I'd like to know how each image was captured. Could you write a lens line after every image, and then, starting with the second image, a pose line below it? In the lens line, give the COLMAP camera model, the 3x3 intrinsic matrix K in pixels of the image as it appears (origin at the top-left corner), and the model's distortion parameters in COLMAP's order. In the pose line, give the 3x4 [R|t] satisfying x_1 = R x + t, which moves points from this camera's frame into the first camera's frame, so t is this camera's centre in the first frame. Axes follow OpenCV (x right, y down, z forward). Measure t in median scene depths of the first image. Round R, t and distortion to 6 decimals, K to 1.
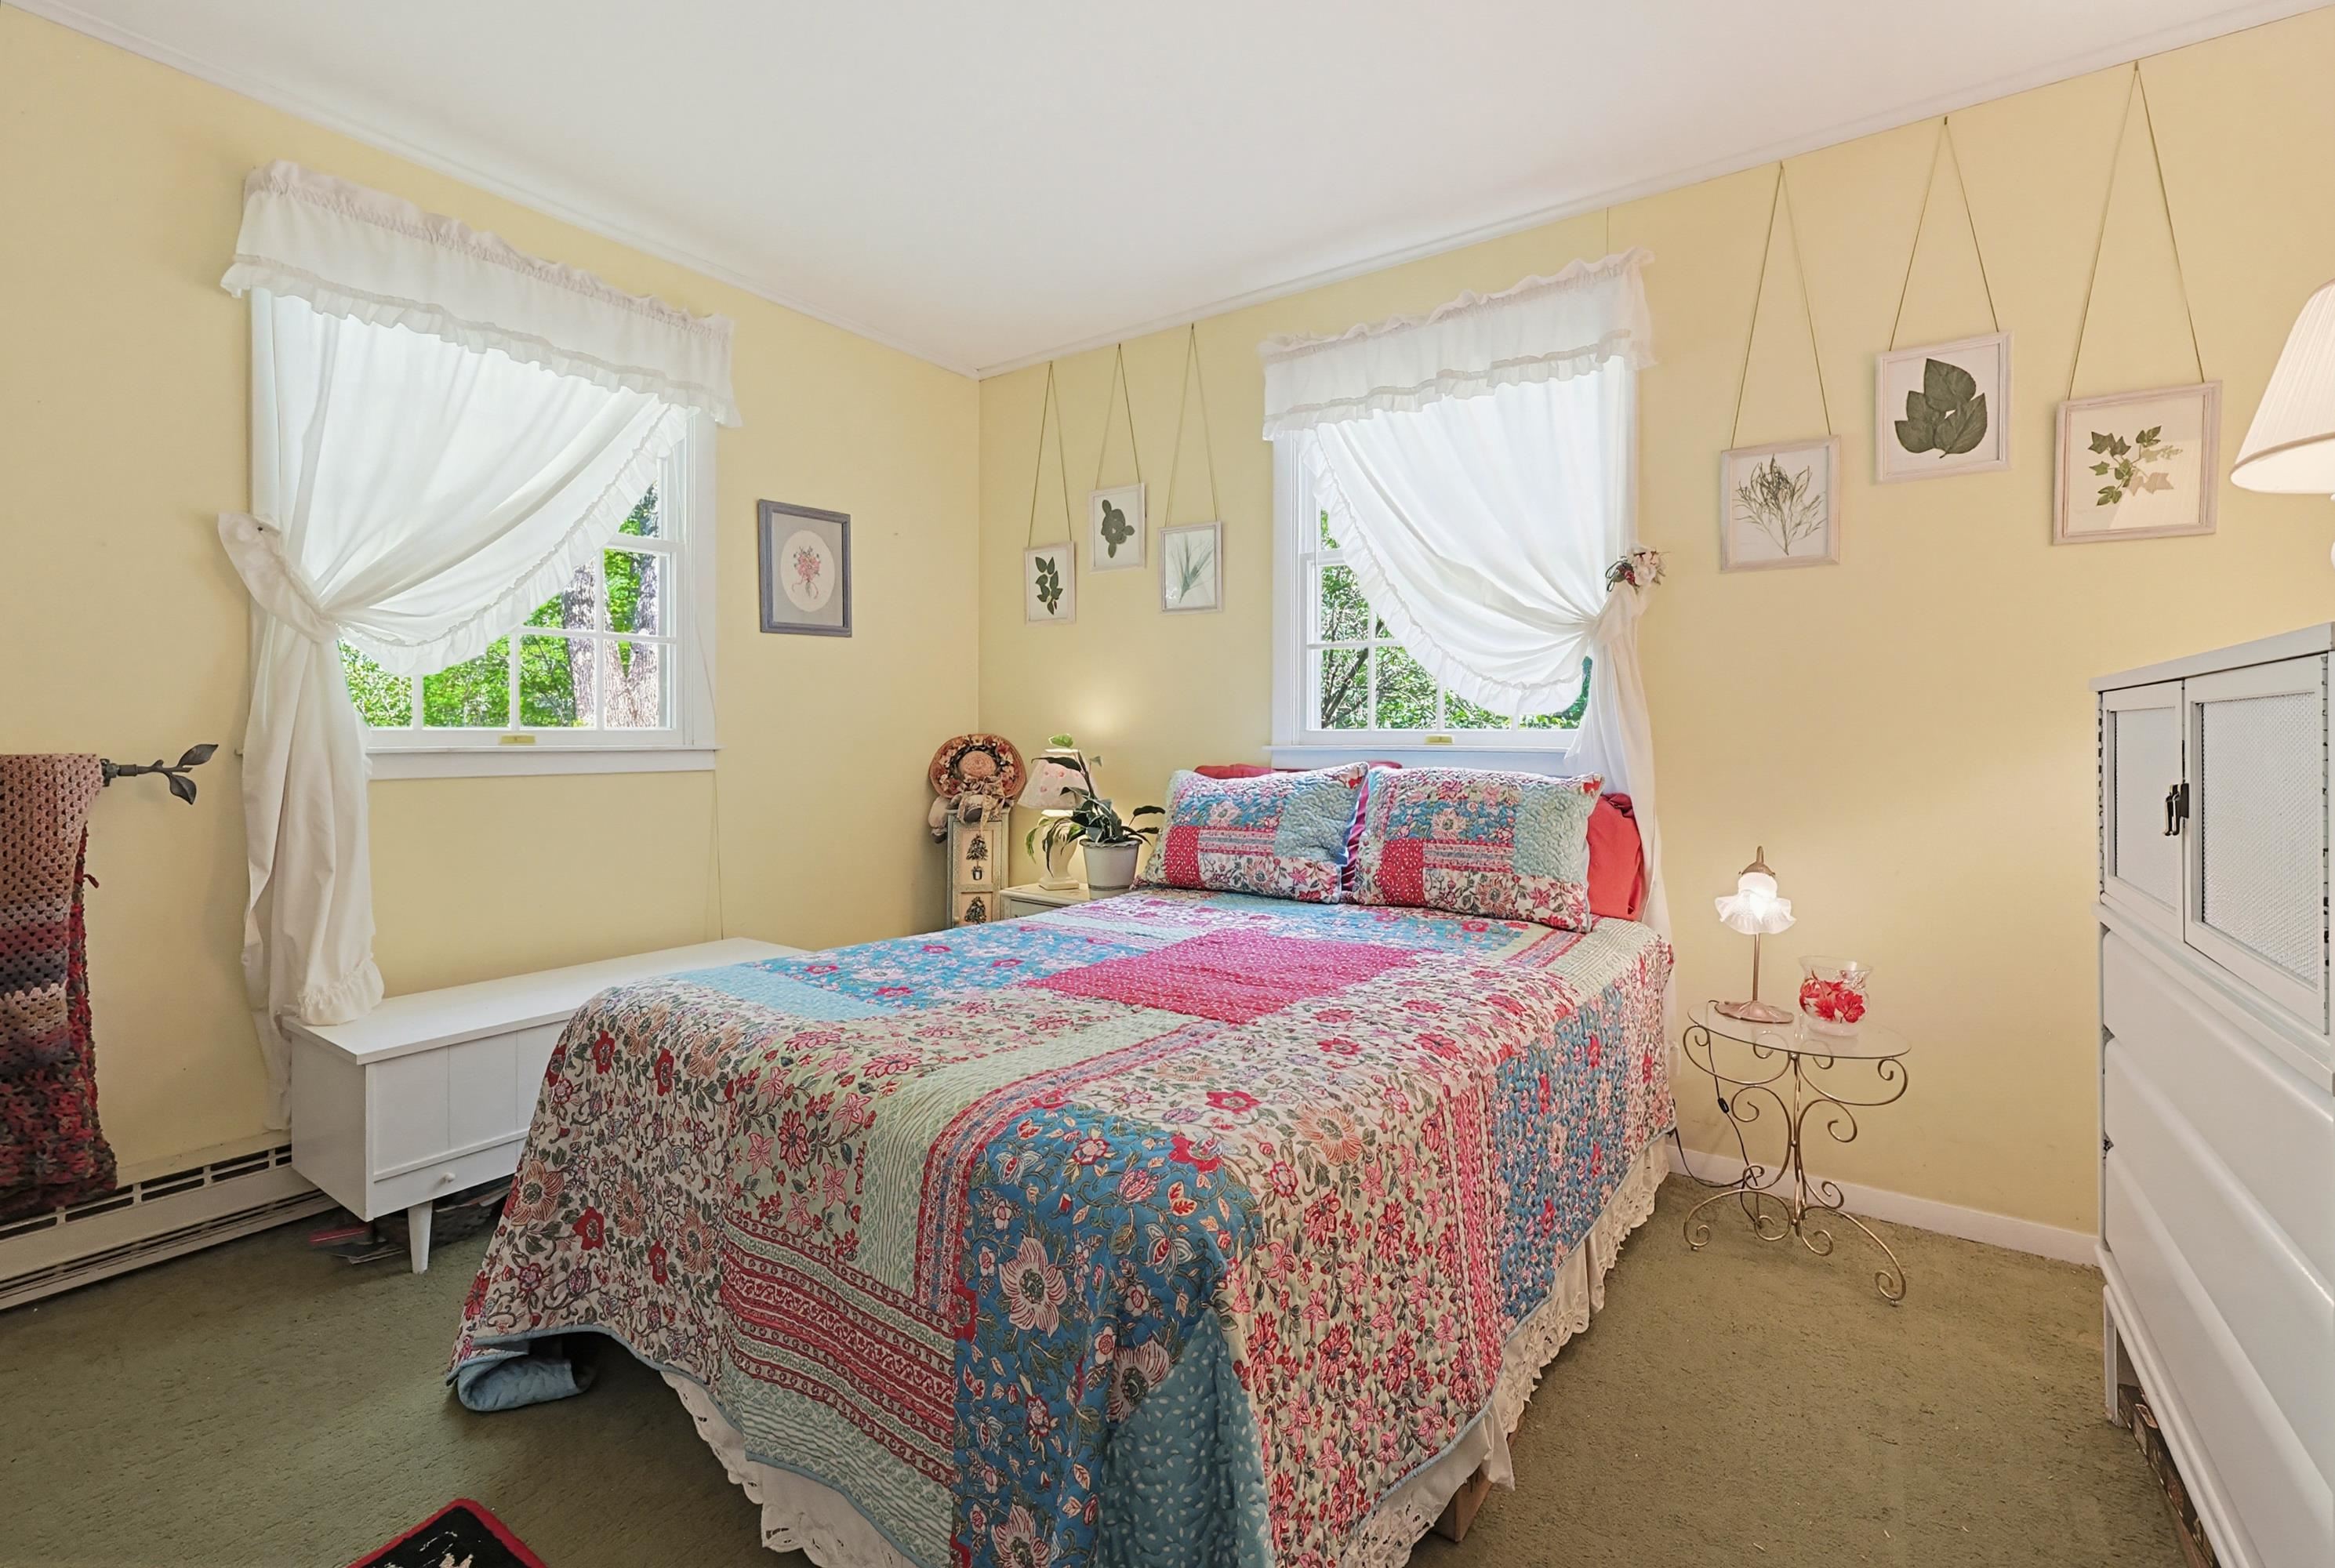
lens RADIAL K [[1011.0, 0, 1170.2], [0, 1011.0, 730.6], [0, 0, 1]] dist [0.002232, 0.000557]
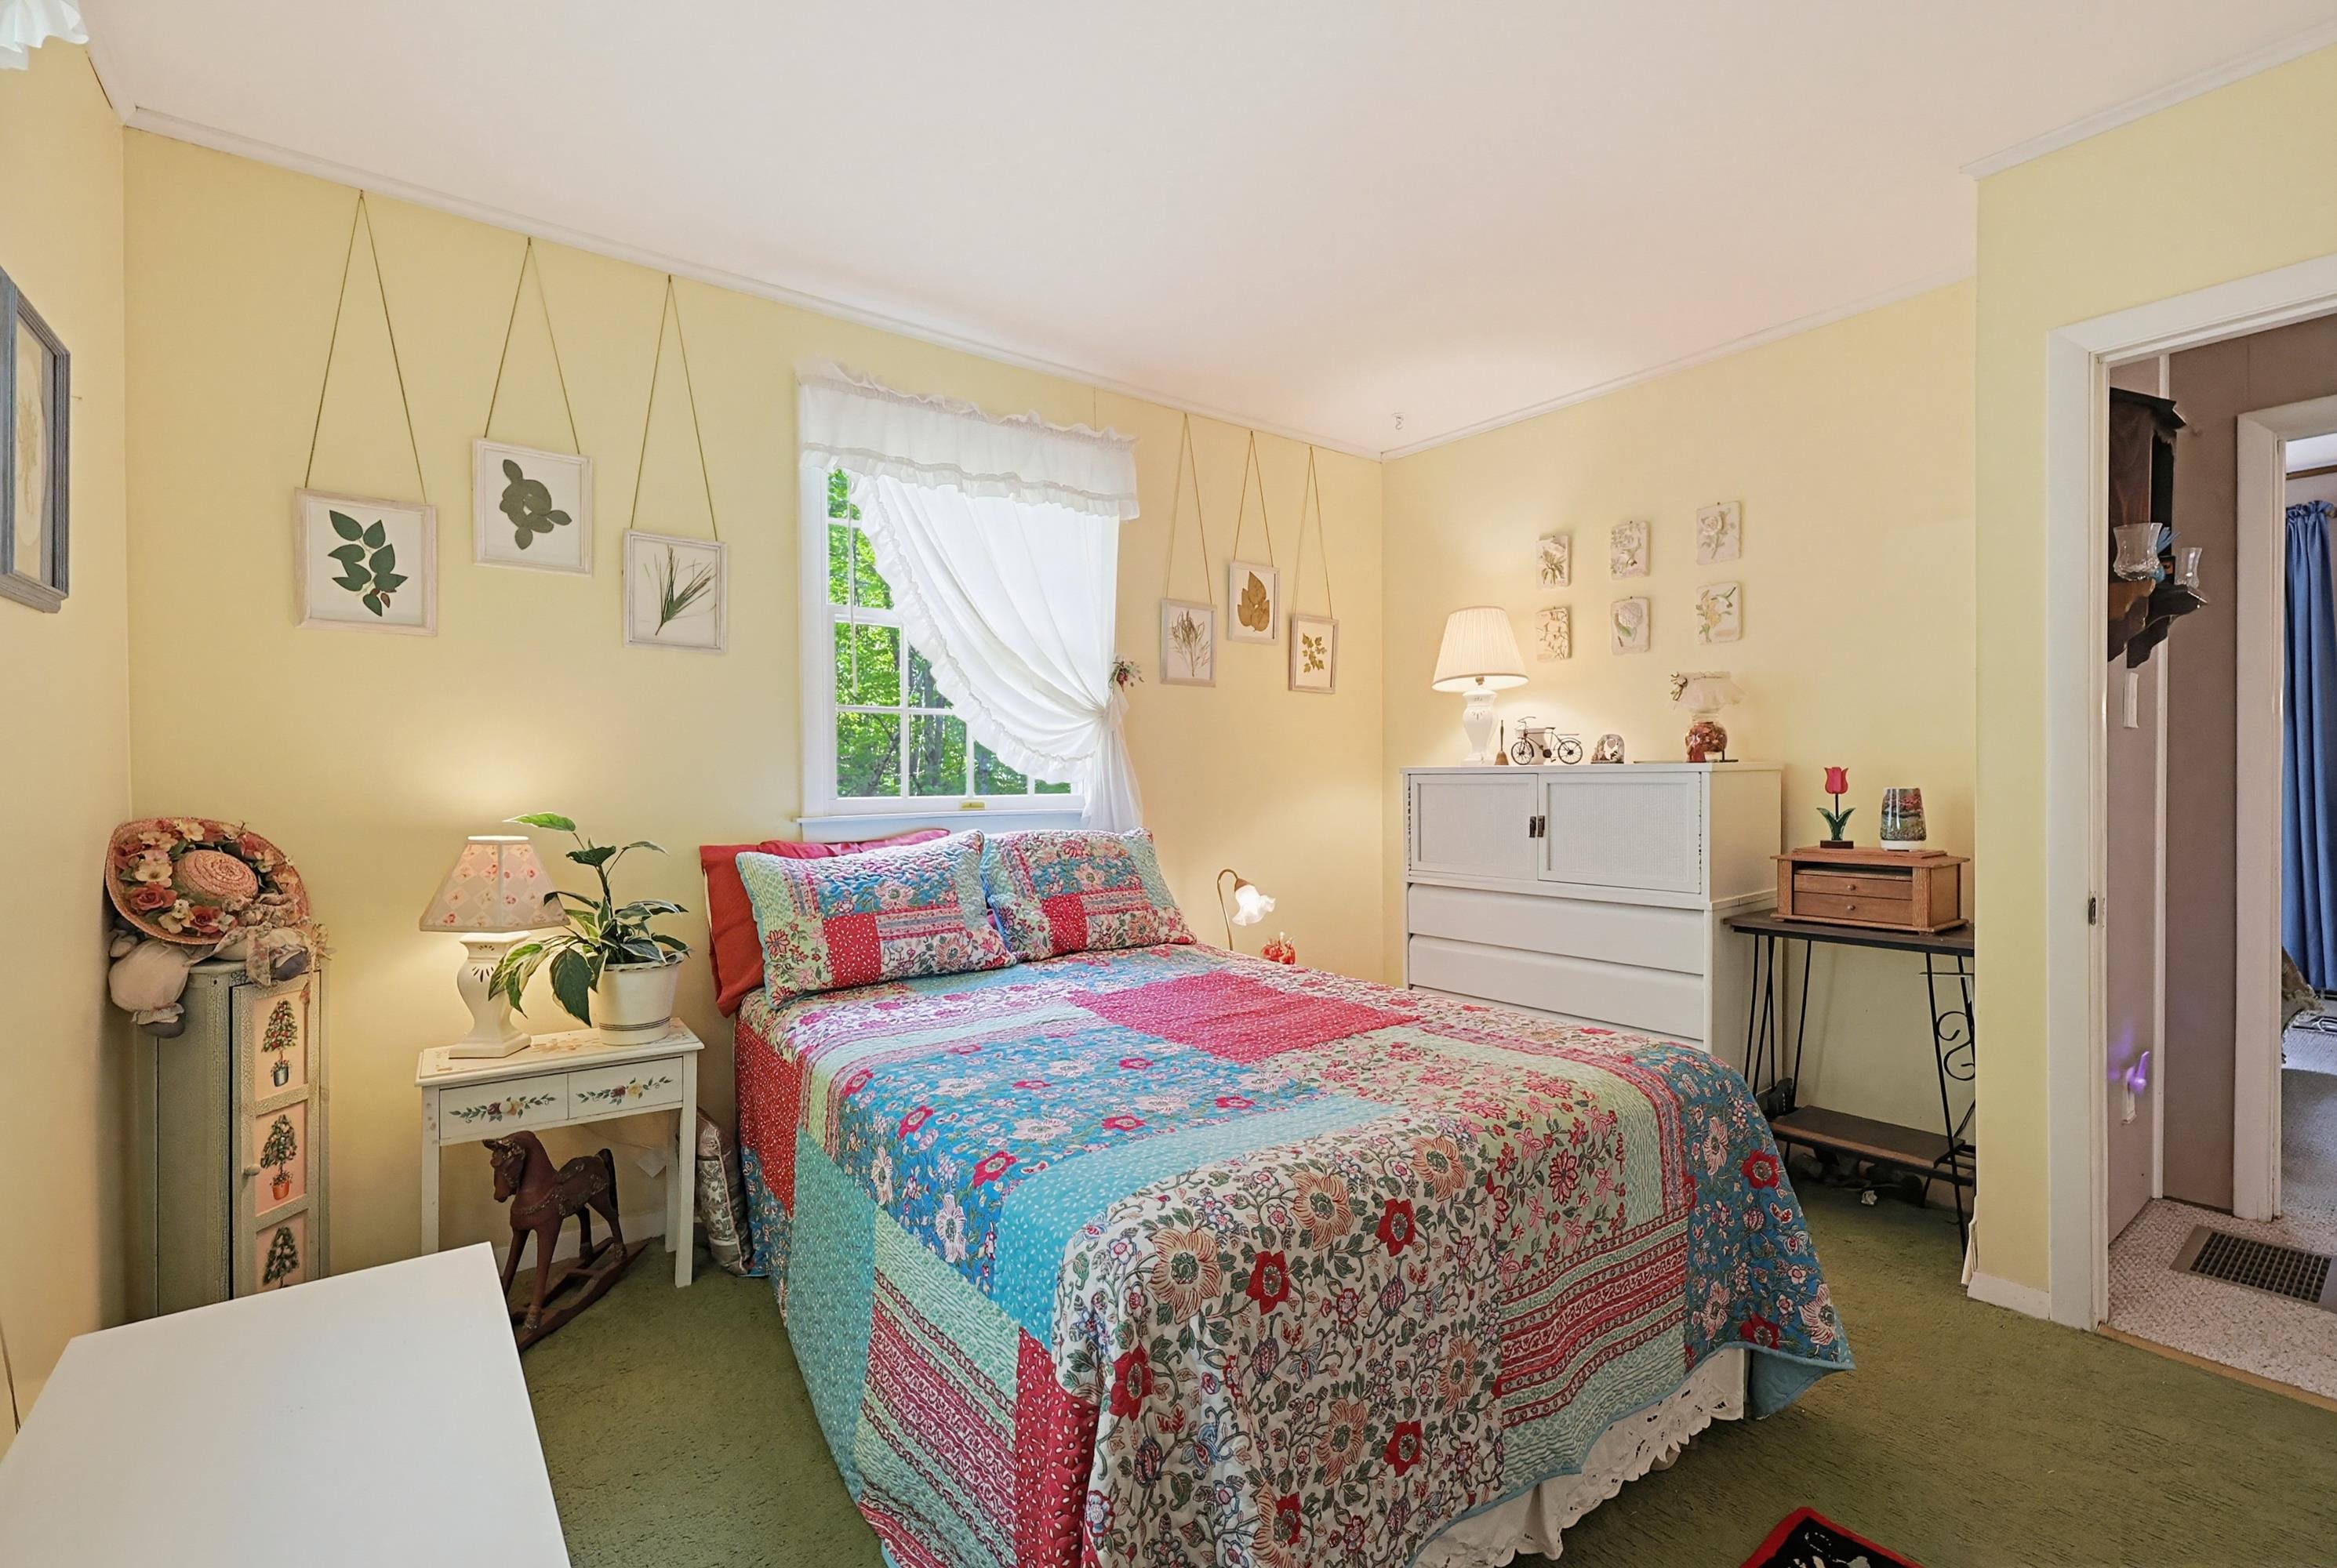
lens RADIAL K [[1011.8, 0, 1169.1], [0, 1011.8, 781.4], [0, 0, 1]] dist [0.002232, 0.000557]
pose [[0.314546, -0.007089, 0.949216, -0.769053], [0.004290, 0.999973, 0.006047, -0.024507], [-0.949232, 0.002170, 0.314568, 0.511815]]
